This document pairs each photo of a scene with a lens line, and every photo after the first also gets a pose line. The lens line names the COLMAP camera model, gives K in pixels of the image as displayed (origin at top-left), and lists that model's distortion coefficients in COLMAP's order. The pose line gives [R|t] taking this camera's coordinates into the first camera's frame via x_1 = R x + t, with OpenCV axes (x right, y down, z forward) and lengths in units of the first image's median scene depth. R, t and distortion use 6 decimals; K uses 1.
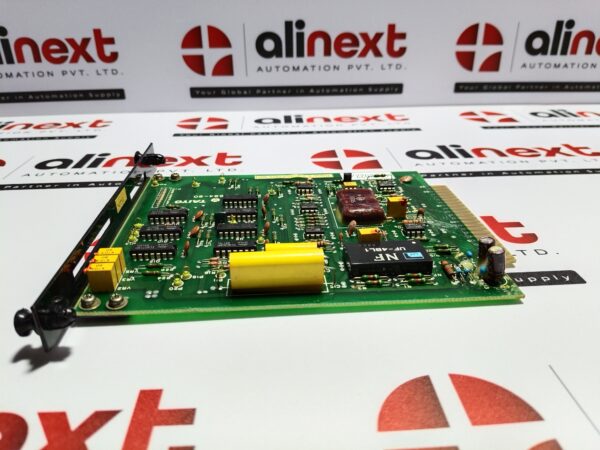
lens RADIAL K [[461.2, 0, 301.7], [0, 461.2, 222.6], [0, 0, 1]] dist [-0.017143, -0.031423]
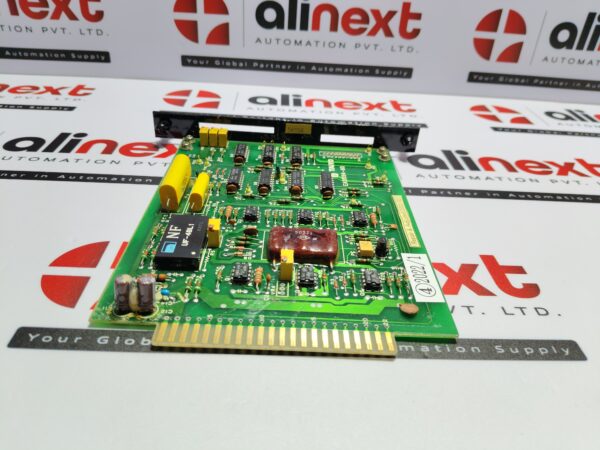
lens RADIAL K [[461.2, 0, 300.1], [0, 461.2, 221.6], [0, 0, 1]] dist [-0.017143, -0.031423]
pose [[0.997072, 0.075721, 0.010698, 0.008888], [-0.076436, 0.991140, 0.108621, -0.086551], [-0.002378, -0.109121, 0.994026, 0.055606]]
